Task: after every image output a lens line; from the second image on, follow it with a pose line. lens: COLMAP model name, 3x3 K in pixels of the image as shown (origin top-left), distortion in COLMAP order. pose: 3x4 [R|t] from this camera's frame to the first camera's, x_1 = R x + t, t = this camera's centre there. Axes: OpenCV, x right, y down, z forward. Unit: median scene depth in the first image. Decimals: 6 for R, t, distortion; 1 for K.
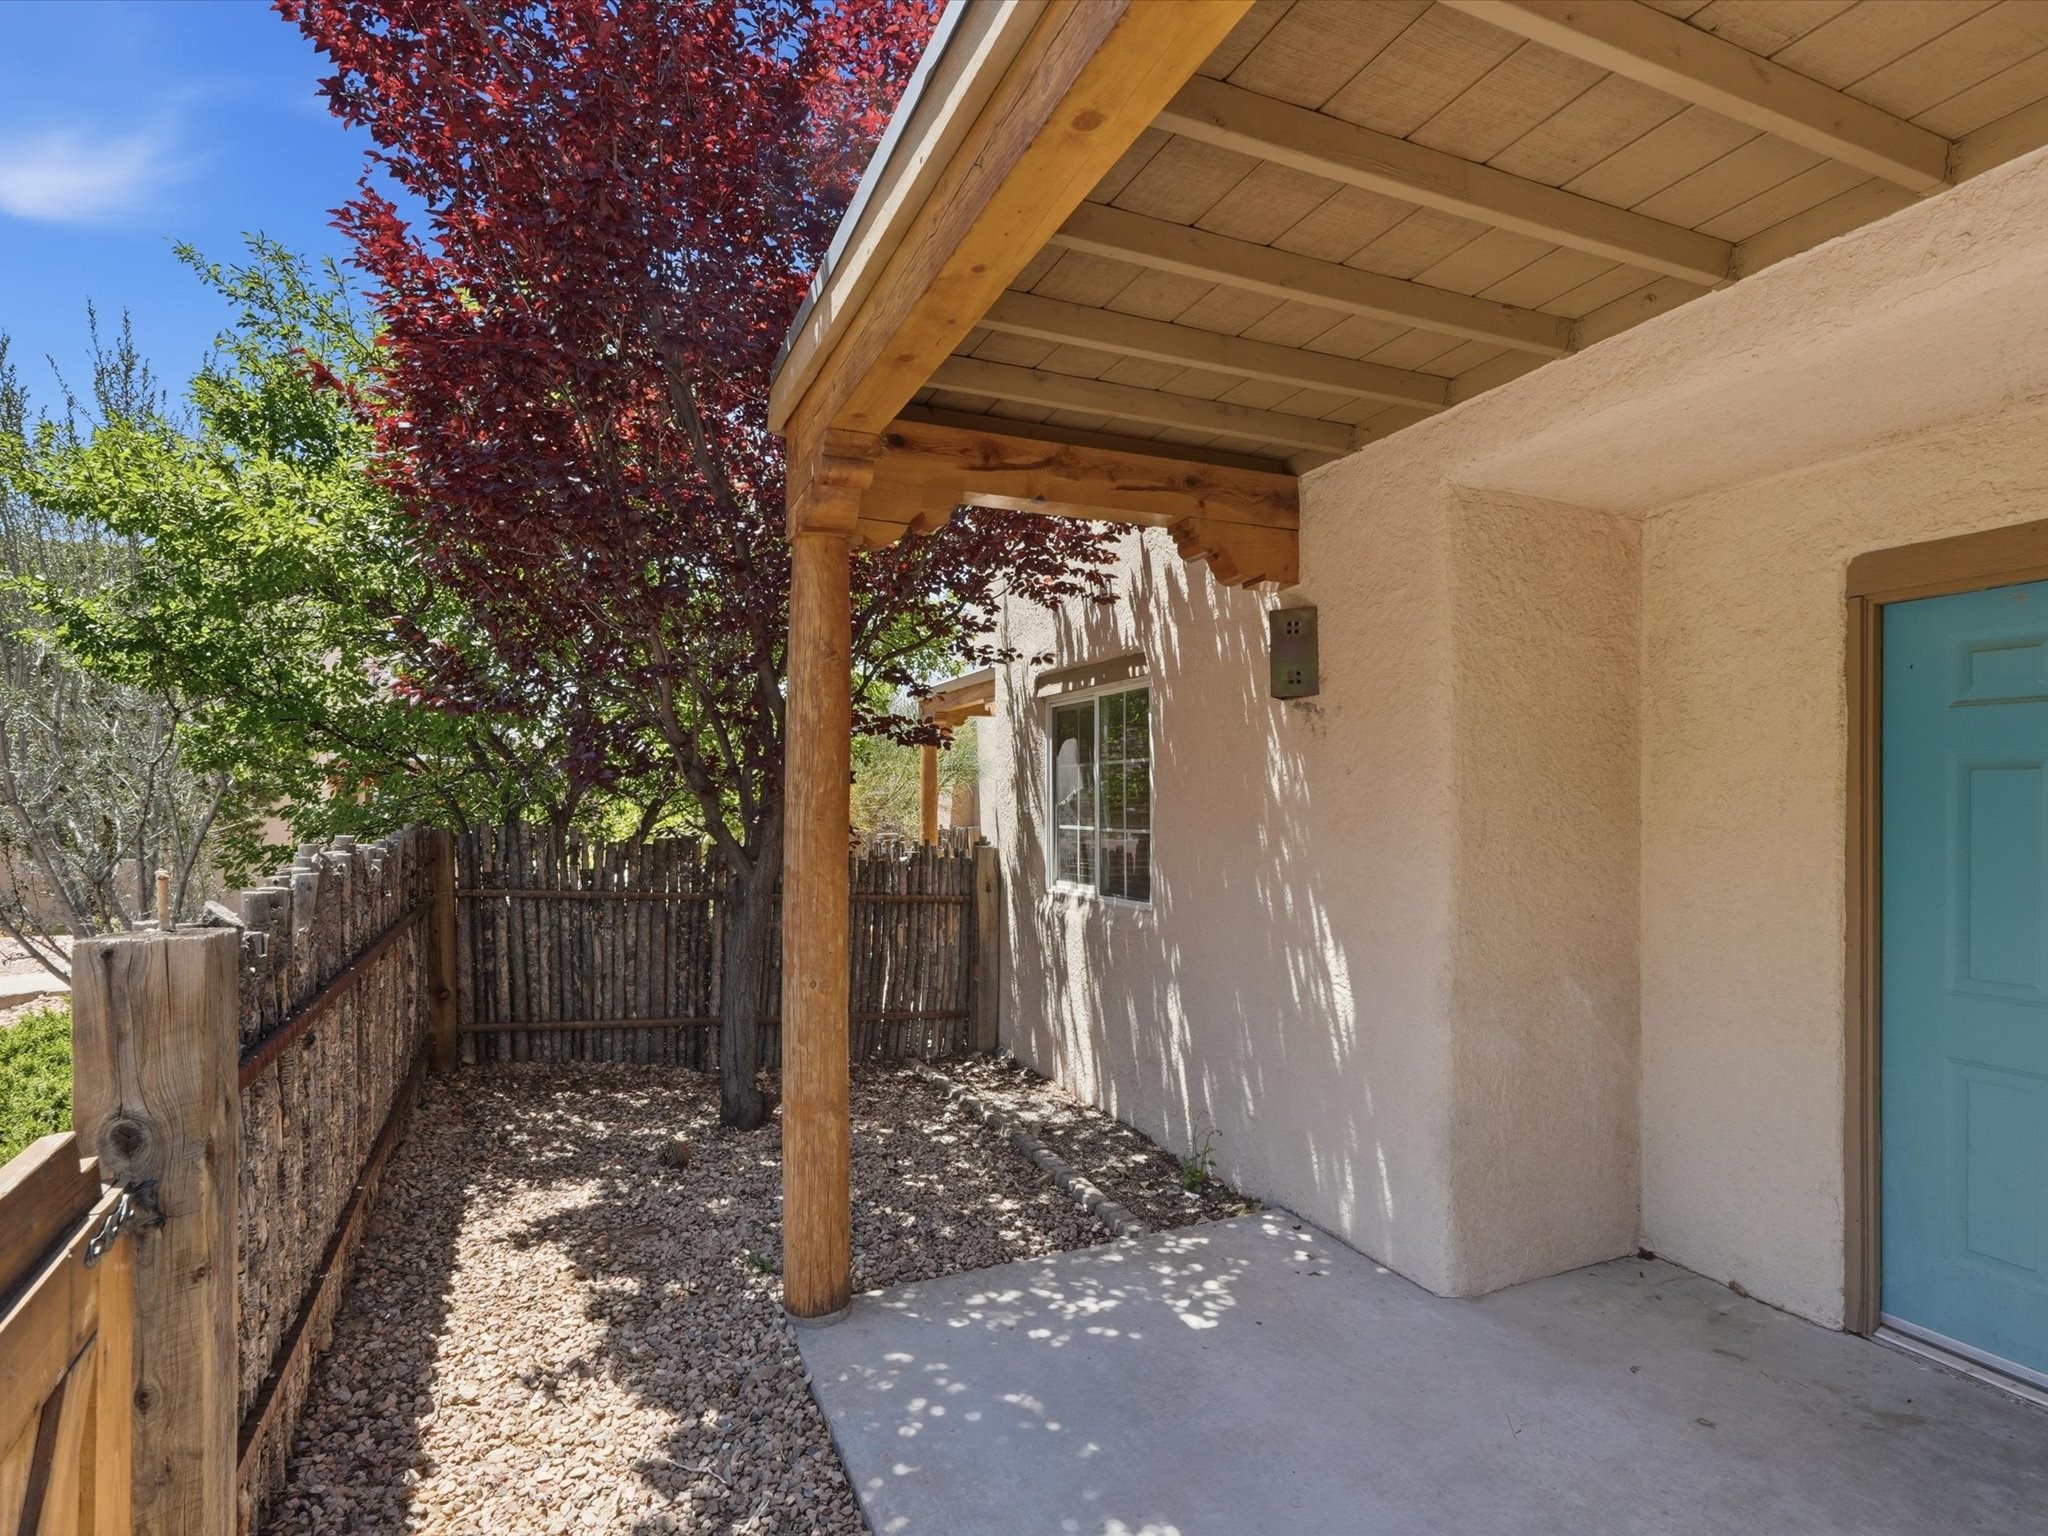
lens RADIAL K [[1029.9, 0, 1031.4], [0, 1029.9, 828.6], [0, 0, 1]] dist [-0.003367, -0.000420]
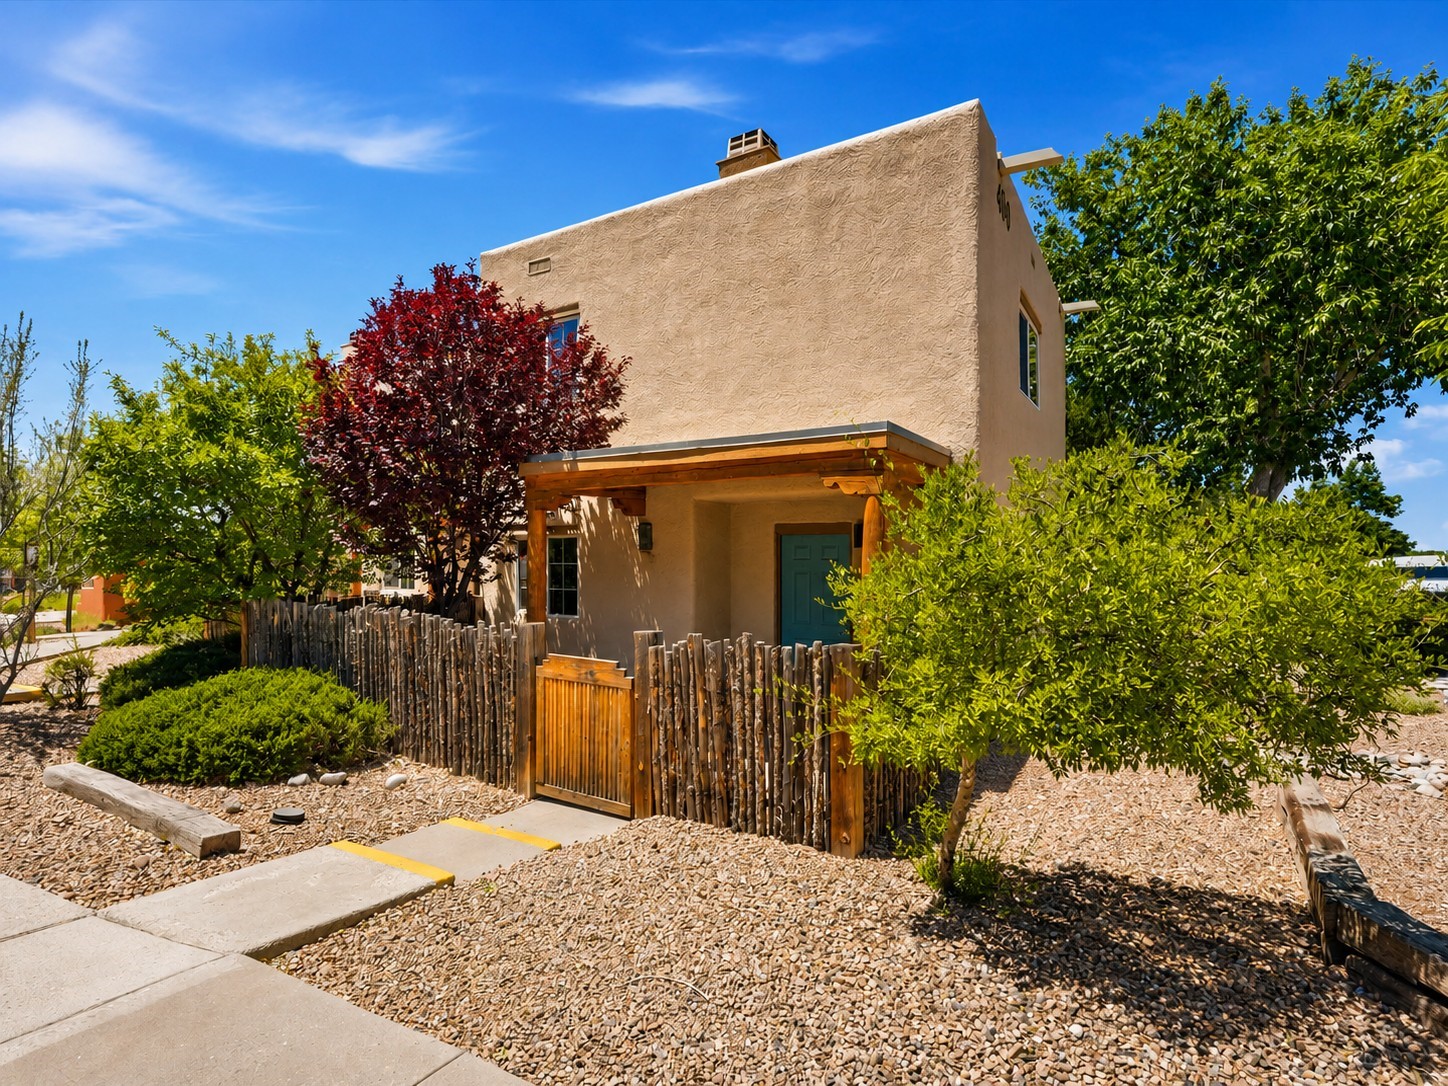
lens RADIAL K [[712.1, 0, 724.0], [0, 712.1, 566.0], [0, 0, 1]] dist [0.003375, 0.000643]
pose [[0.823894, -0.010363, 0.566649, -0.889671], [0.013007, 0.999915, -0.000626, -0.074095], [-0.566595, 0.007886, 0.823959, -1.108990]]
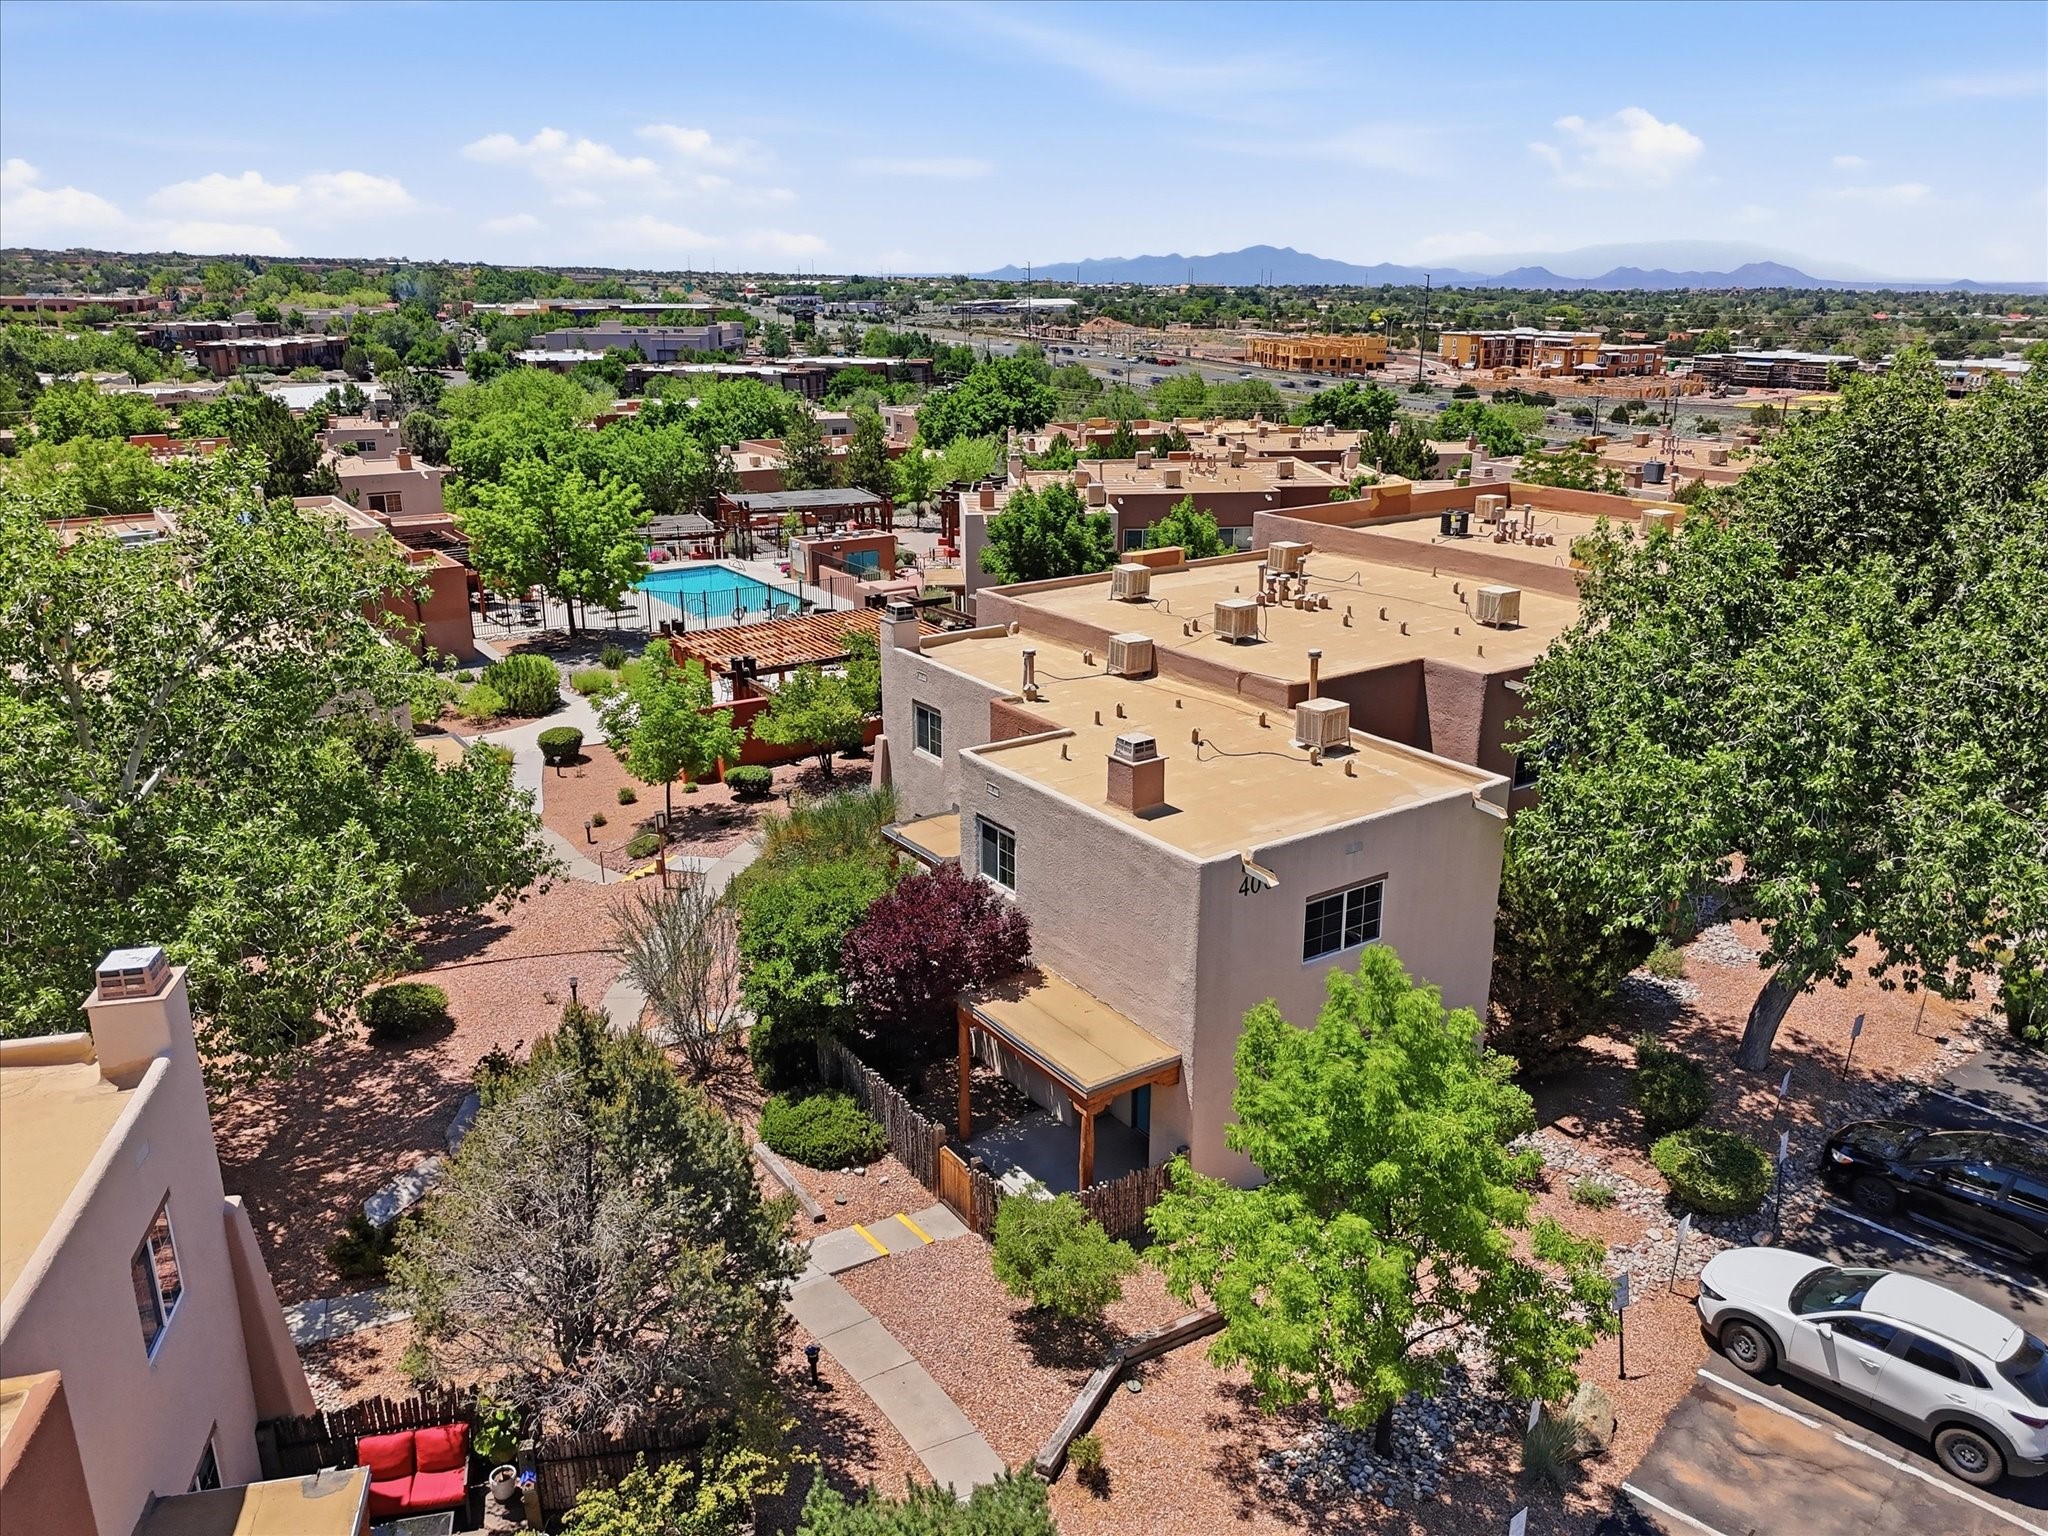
lens RADIAL K [[1457.5, 0, 1036.5], [0, 1457.5, 804.7], [0, 0, 1]] dist [0.052434, -0.046429]
pose [[0.984915, -0.061764, 0.161640, -0.902816], [0.007811, 0.949046, 0.315042, -3.419451], [-0.172862, -0.309027, 0.935212, -5.403568]]
